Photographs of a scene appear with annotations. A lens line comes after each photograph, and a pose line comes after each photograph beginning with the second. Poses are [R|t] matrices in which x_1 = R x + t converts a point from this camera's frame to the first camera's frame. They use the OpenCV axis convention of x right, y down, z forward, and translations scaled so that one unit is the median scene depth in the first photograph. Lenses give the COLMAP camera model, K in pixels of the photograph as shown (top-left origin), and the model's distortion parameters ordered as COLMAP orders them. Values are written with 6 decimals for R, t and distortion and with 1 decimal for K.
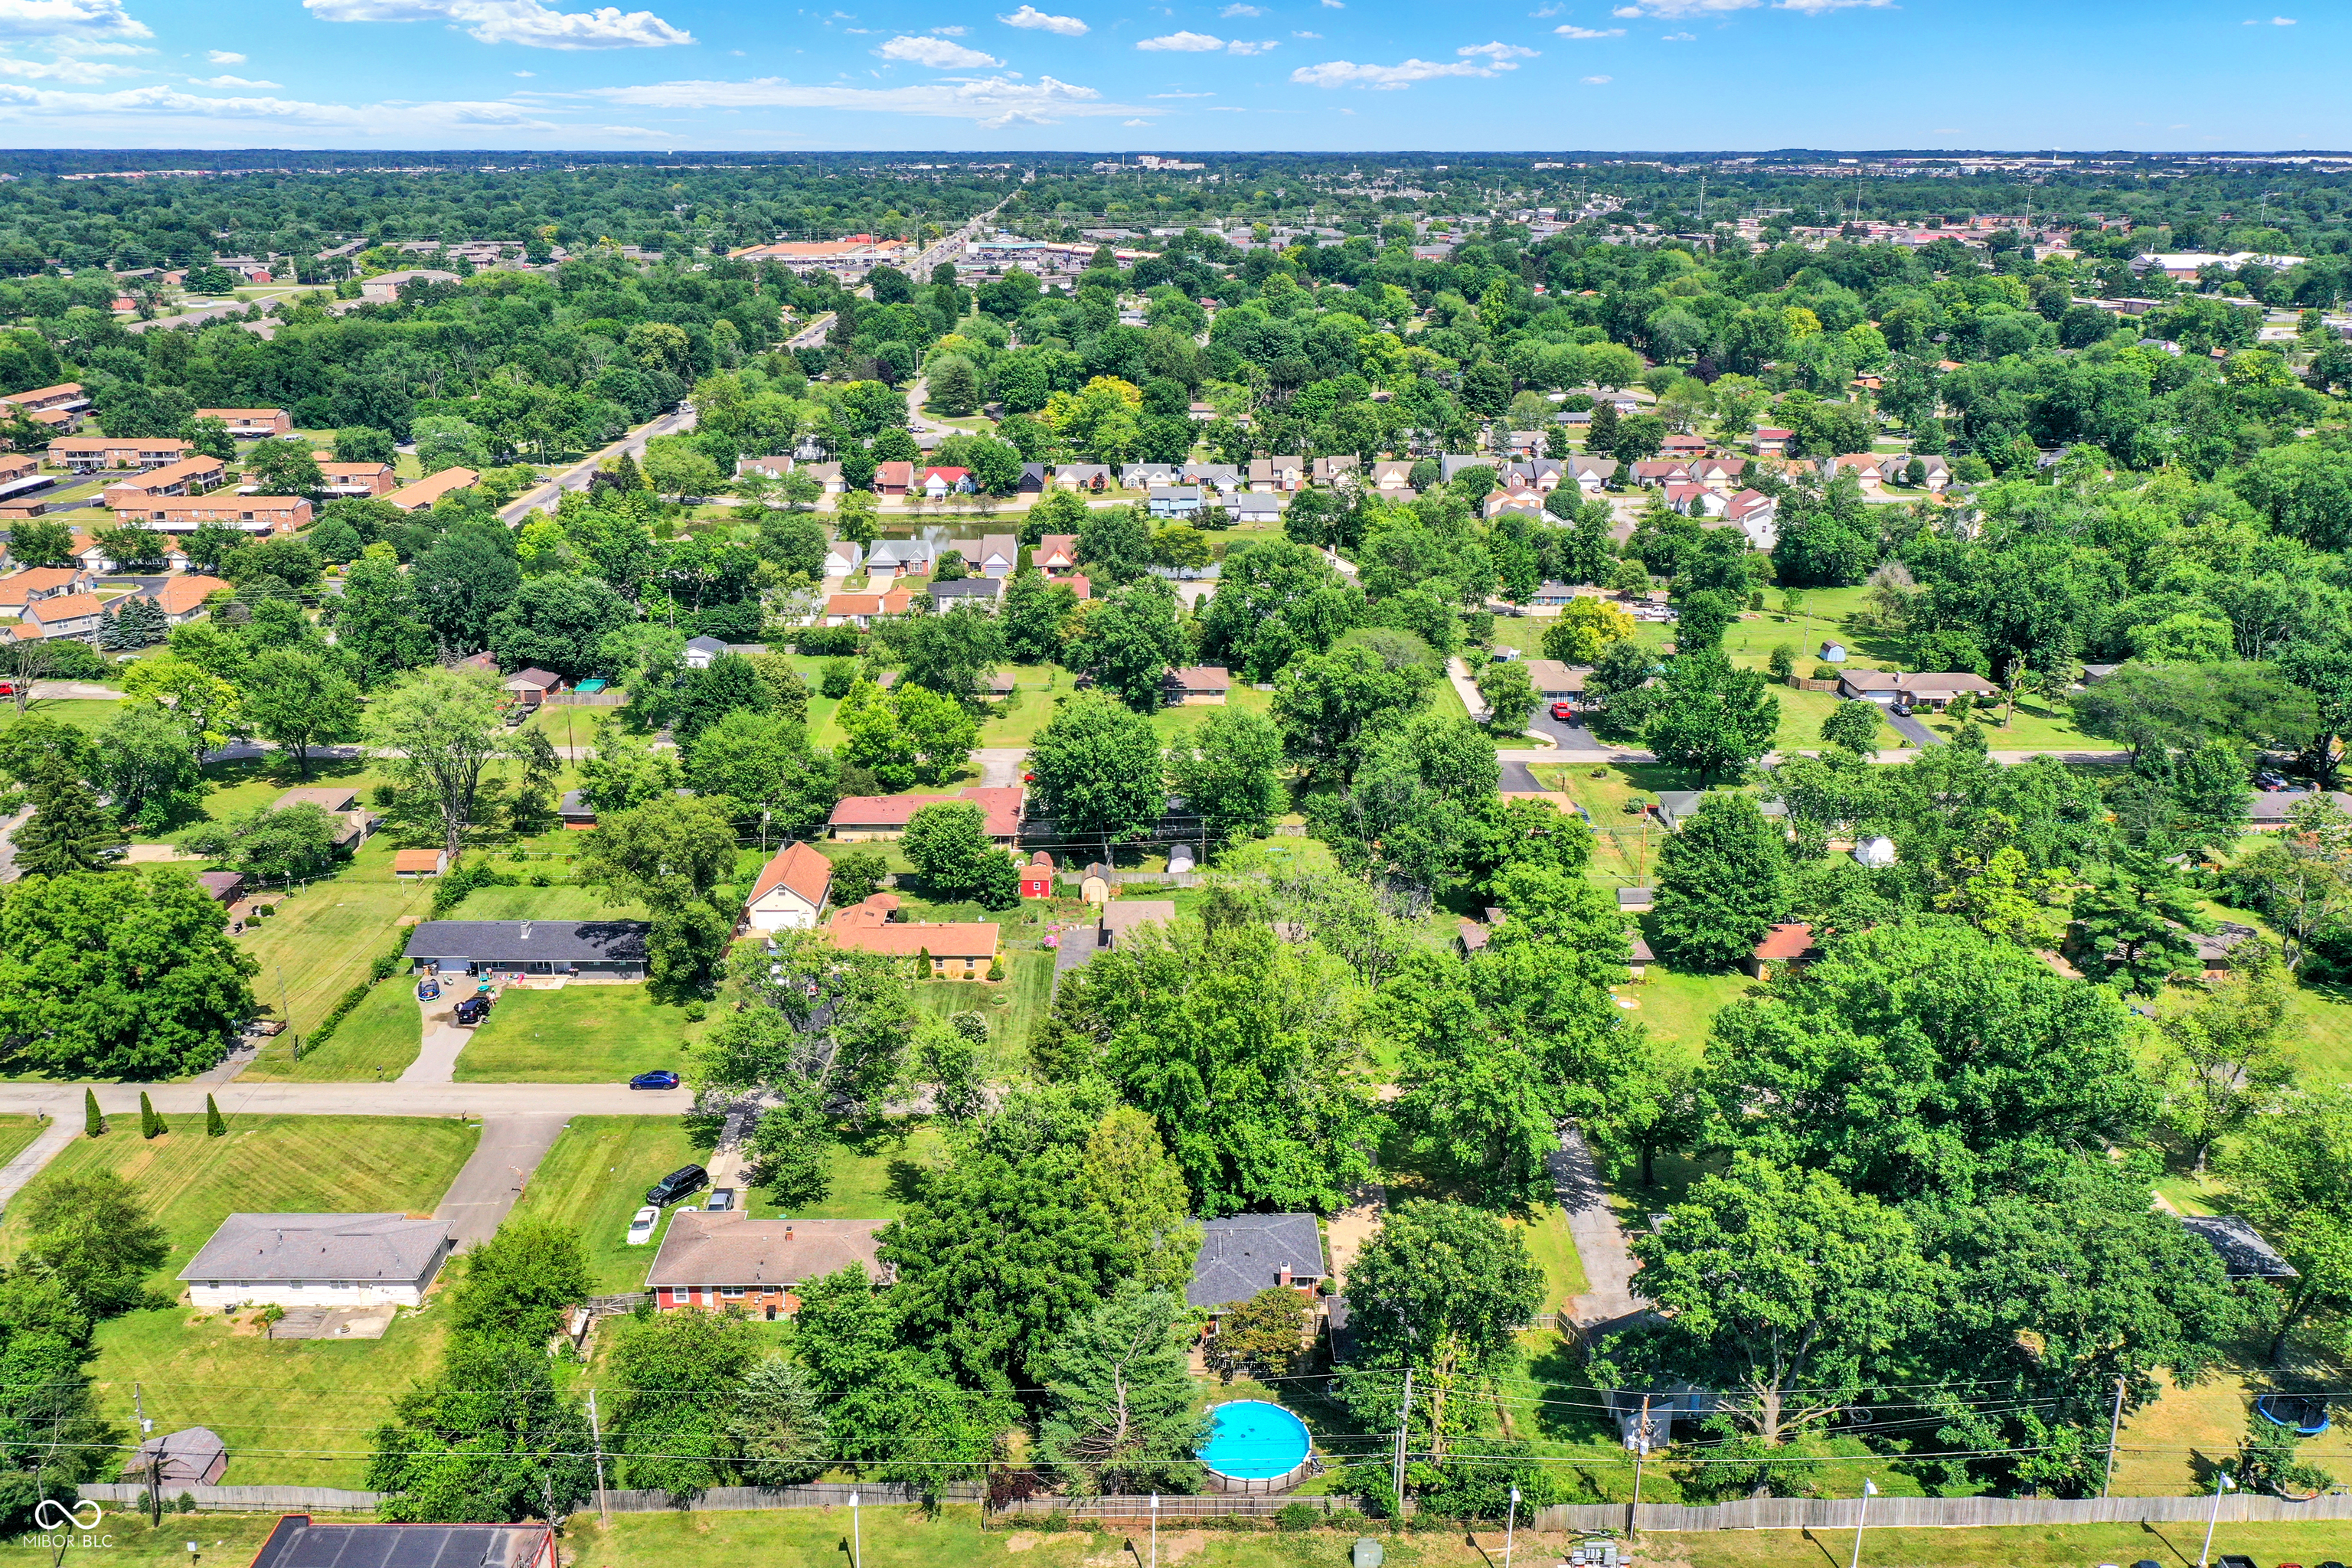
lens RADIAL K [[1878.4, 0, 1178.3], [0, 1878.4, 691.0], [0, 0, 1]] dist [0.001767, 0.004520]
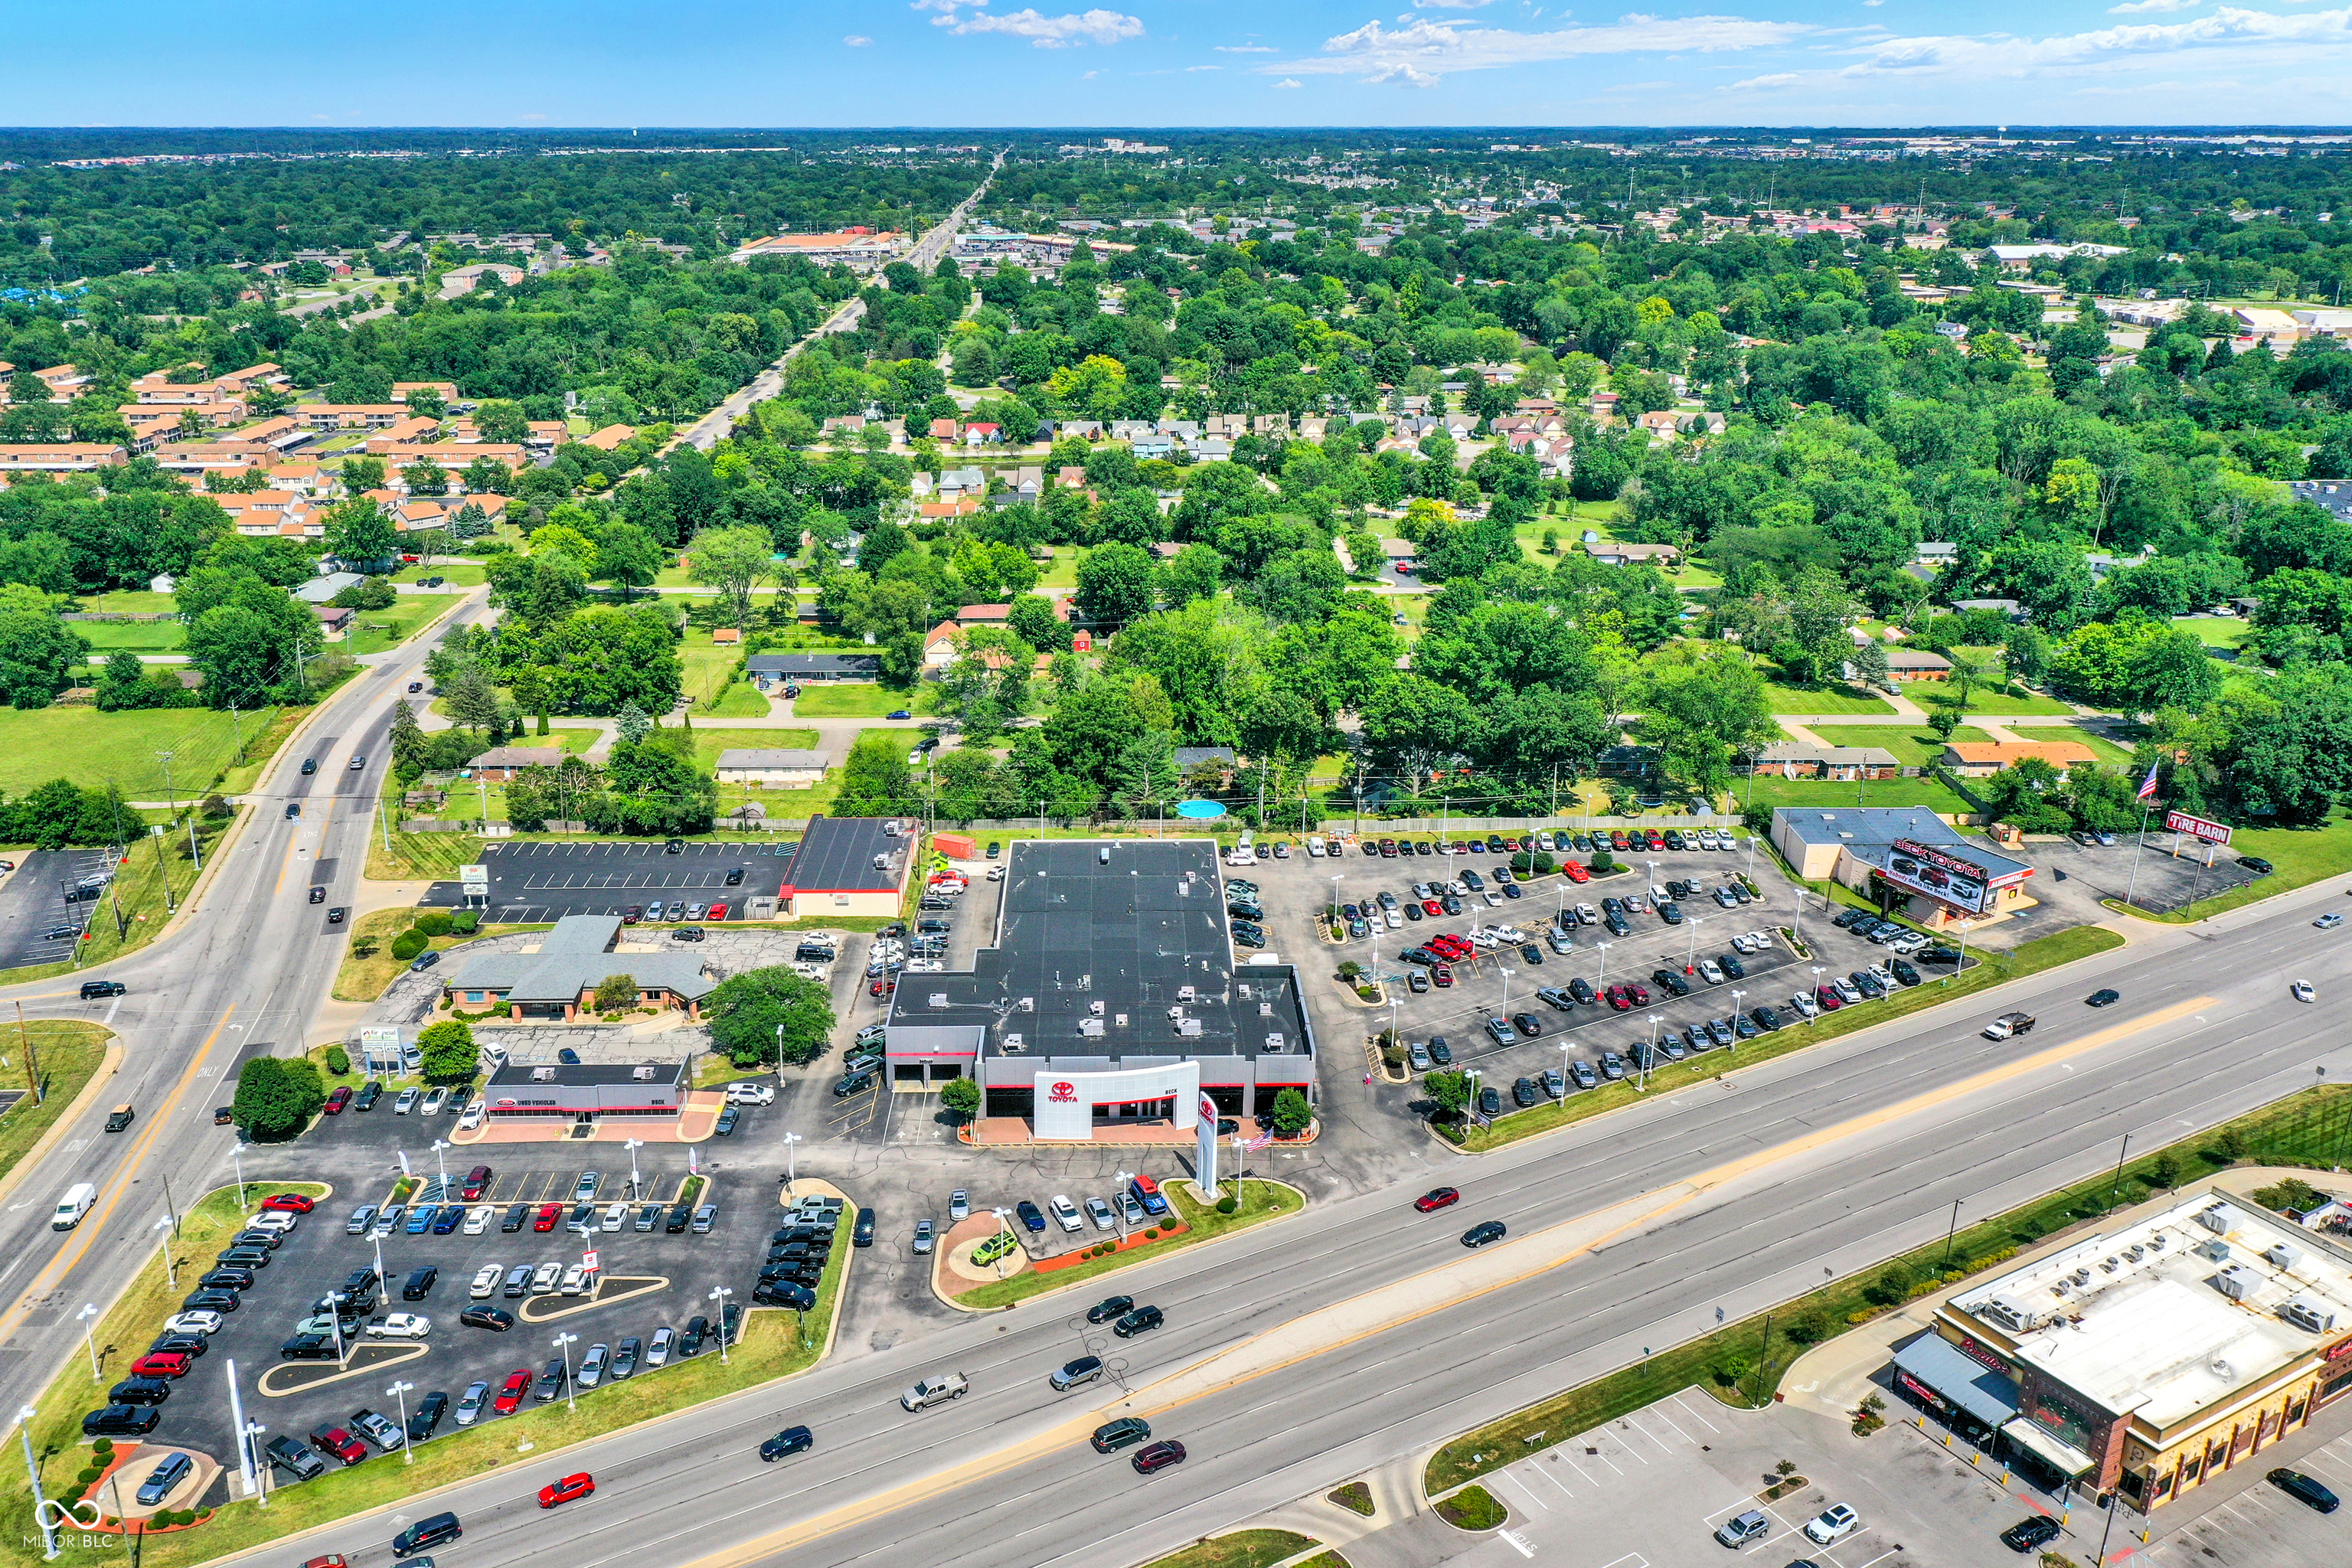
lens RADIAL K [[1894.6, 0, 1145.4], [0, 1894.6, 786.4], [0, 0, 1]] dist [0.003100, 0.004656]
pose [[0.999994, -0.003117, 0.001600, -0.008951], [0.003022, 0.998390, 0.056645, 0.062821], [-0.001774, -0.056640, 0.998393, -0.363297]]
